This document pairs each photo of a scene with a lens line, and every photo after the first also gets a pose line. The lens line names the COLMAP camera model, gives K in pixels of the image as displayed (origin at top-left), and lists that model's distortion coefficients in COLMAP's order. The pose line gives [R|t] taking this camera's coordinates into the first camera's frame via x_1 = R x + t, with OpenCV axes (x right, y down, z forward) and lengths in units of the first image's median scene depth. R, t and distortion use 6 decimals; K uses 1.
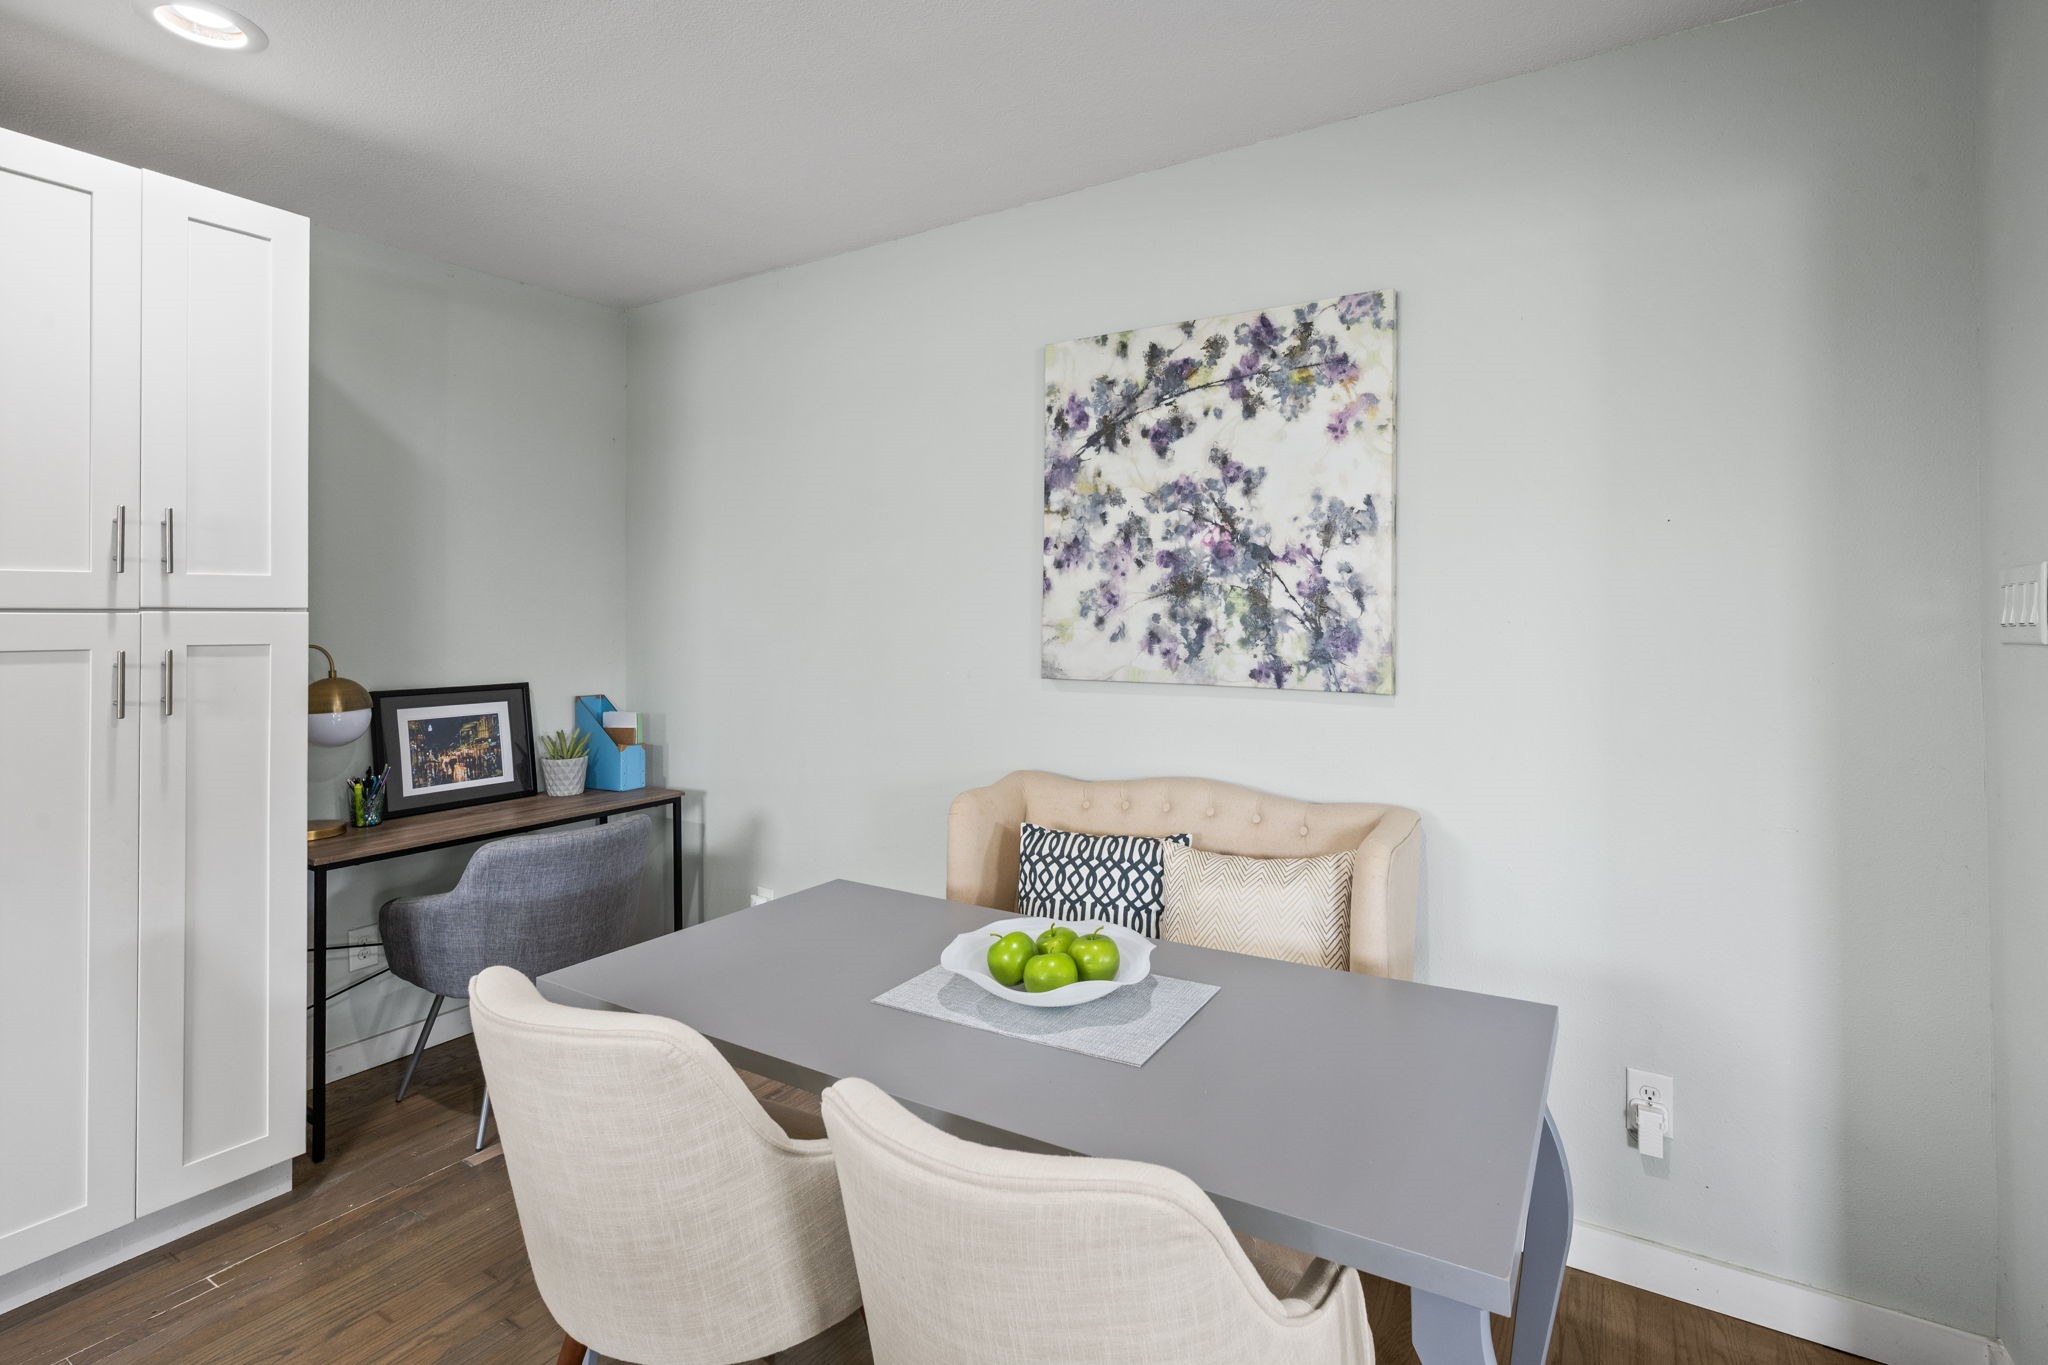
lens RADIAL K [[981.4, 0, 1031.1], [0, 981.4, 611.3], [0, 0, 1]] dist [0.003737, 0.000394]
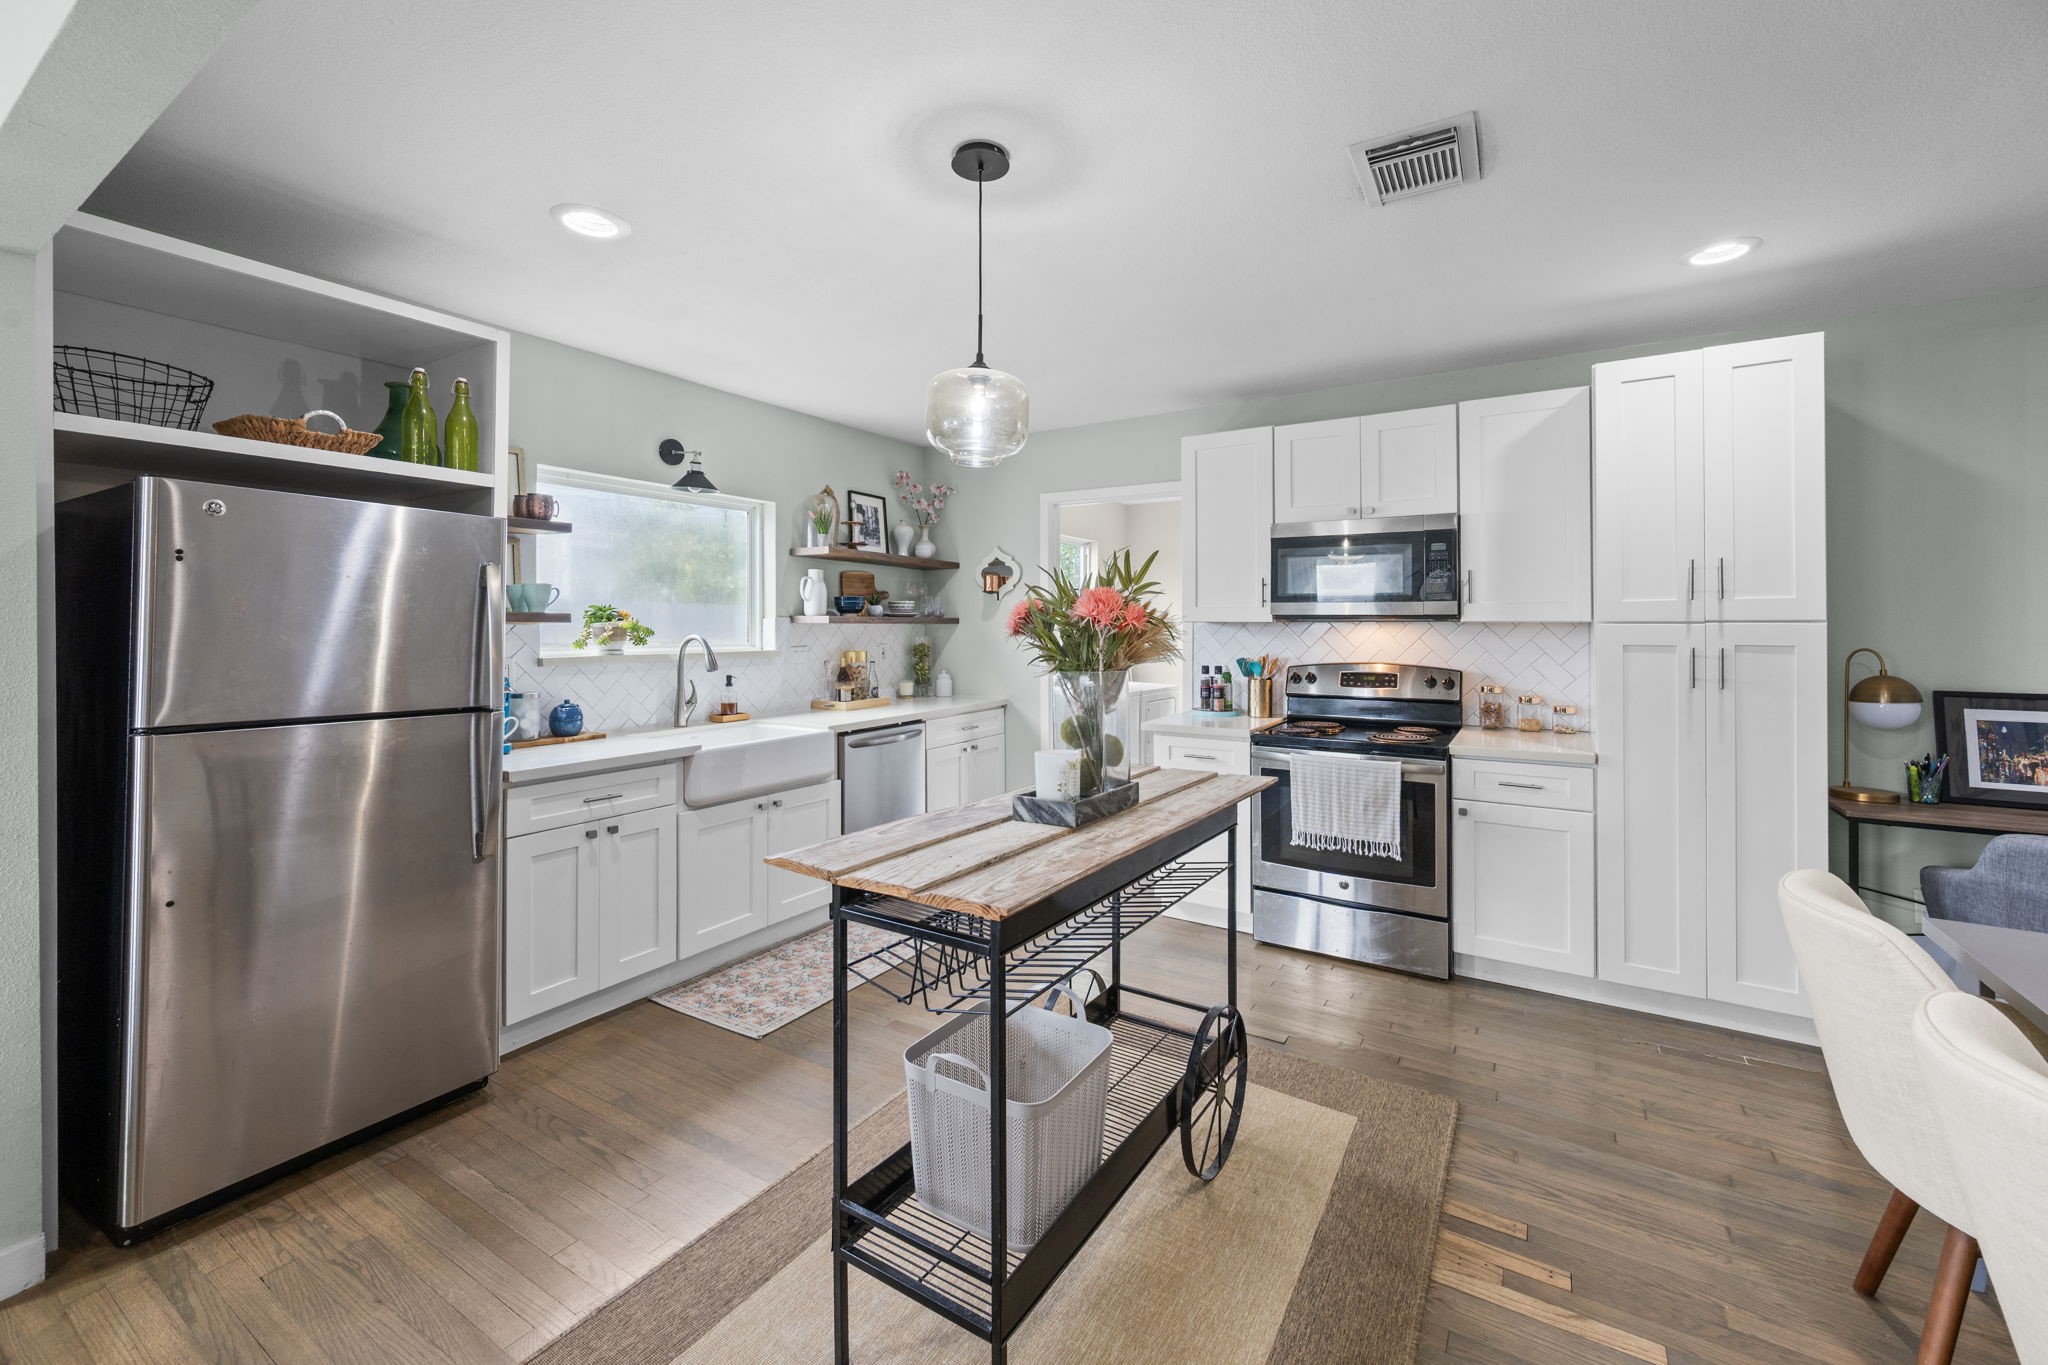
lens RADIAL K [[824.3, 0, 1035.8], [0, 824.3, 617.6], [0, 0, 1]] dist [0.003117, -0.000498]
pose [[0.005122, -0.007246, -0.999961, 0.361134], [0.004973, 0.999962, -0.007221, -0.003698], [0.999975, -0.004936, 0.005158, -0.085205]]
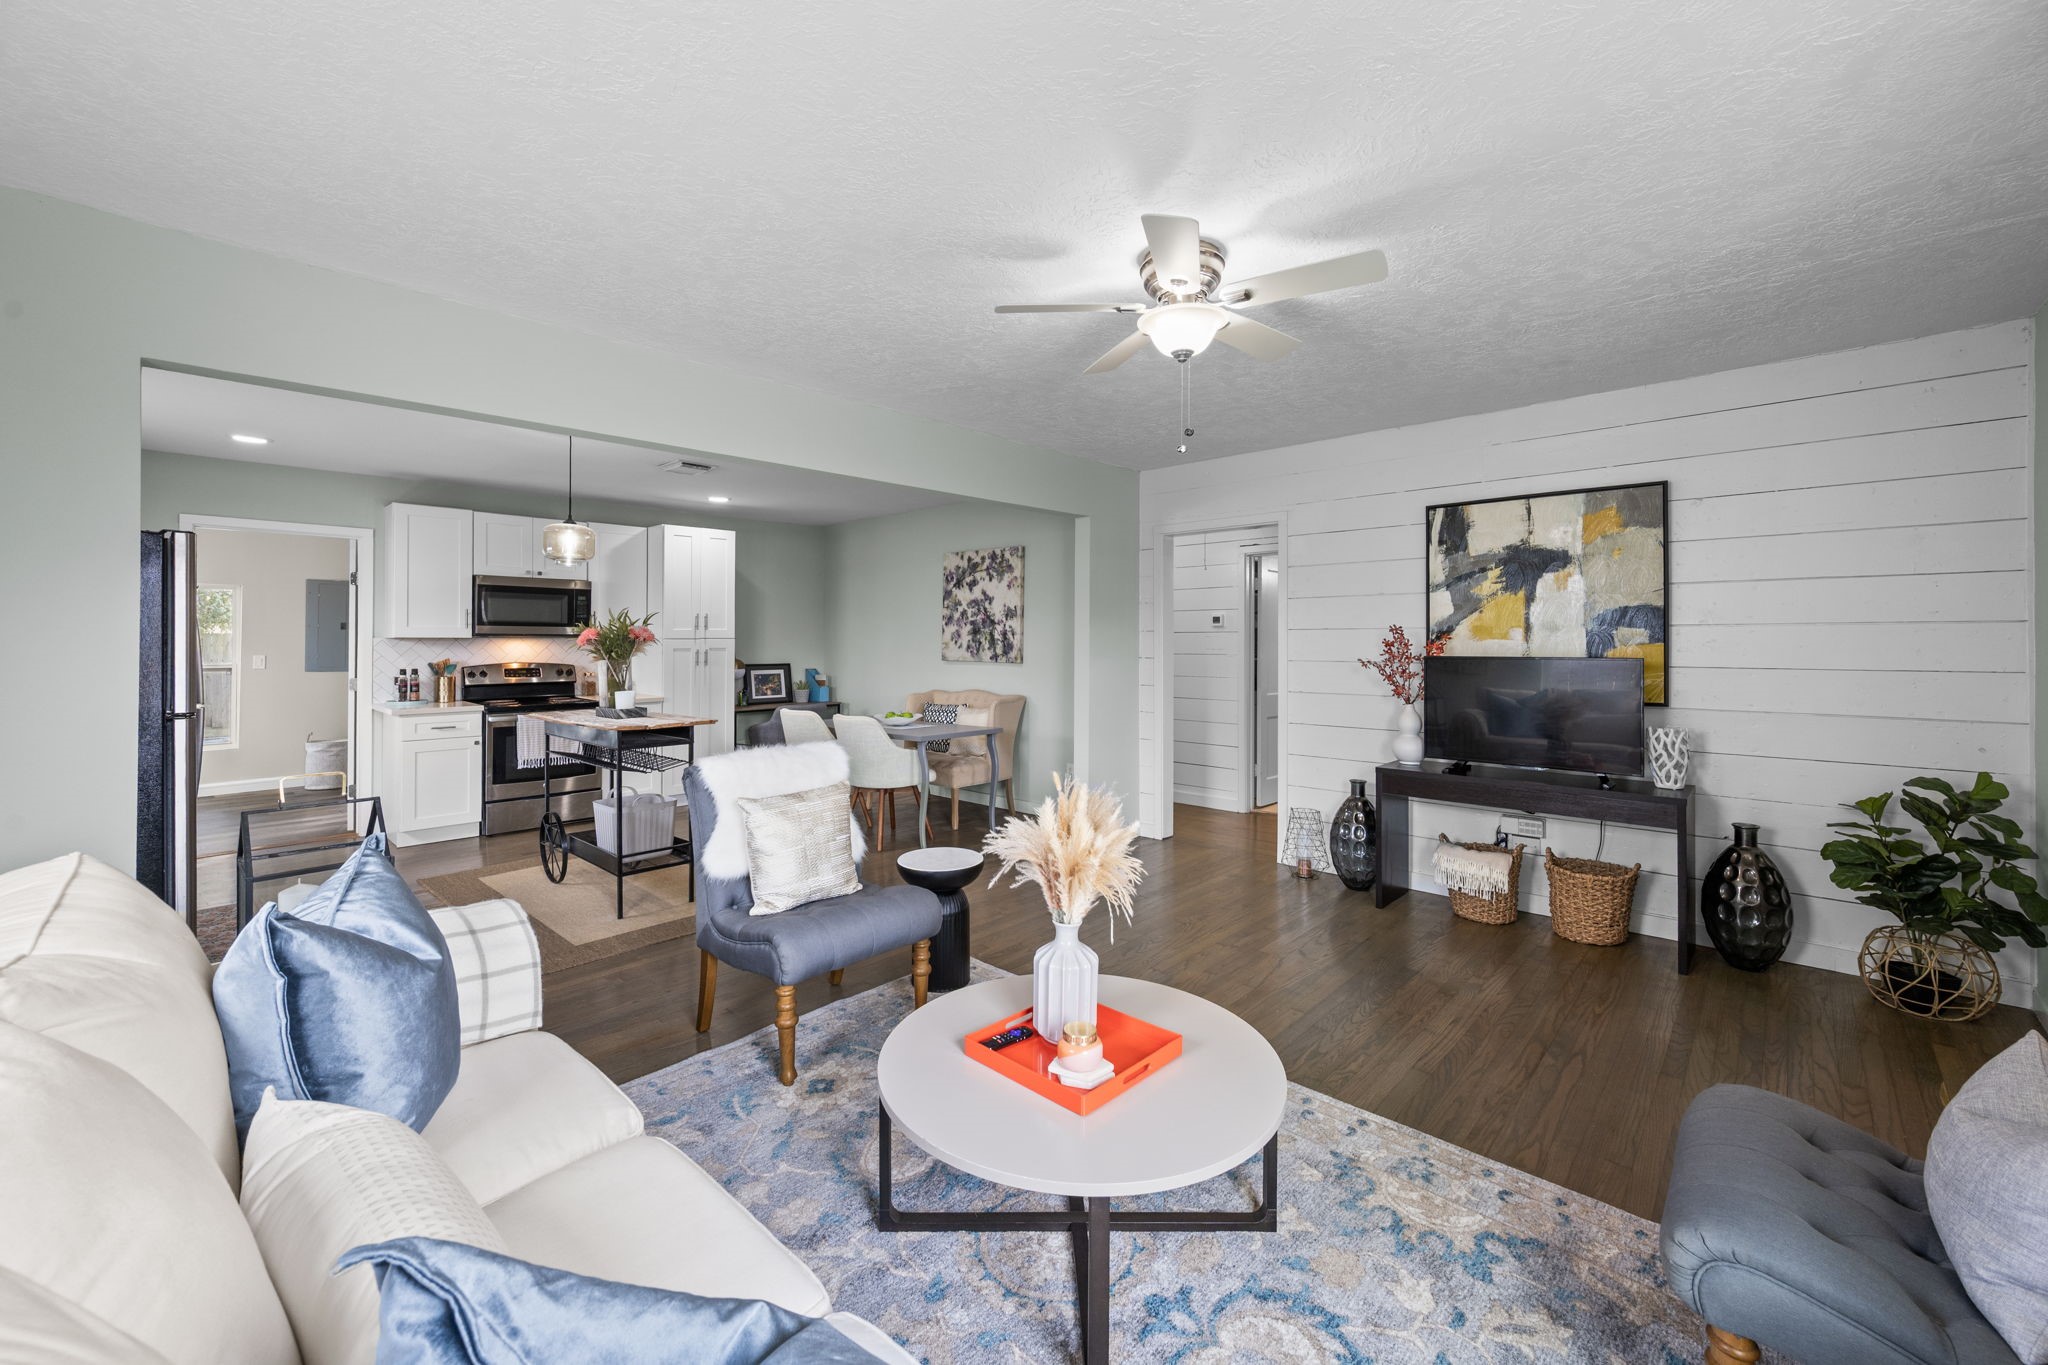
lens RADIAL K [[824.3, 0, 1020.8], [0, 824.3, 628.2], [0, 0, 1]] dist [0.003117, -0.000498]
pose [[0.980151, -0.000959, -0.198248, 0.837748], [-0.000791, 0.999961, -0.008747, -0.012049], [0.198249, 0.008730, 0.980113, -1.643468]]
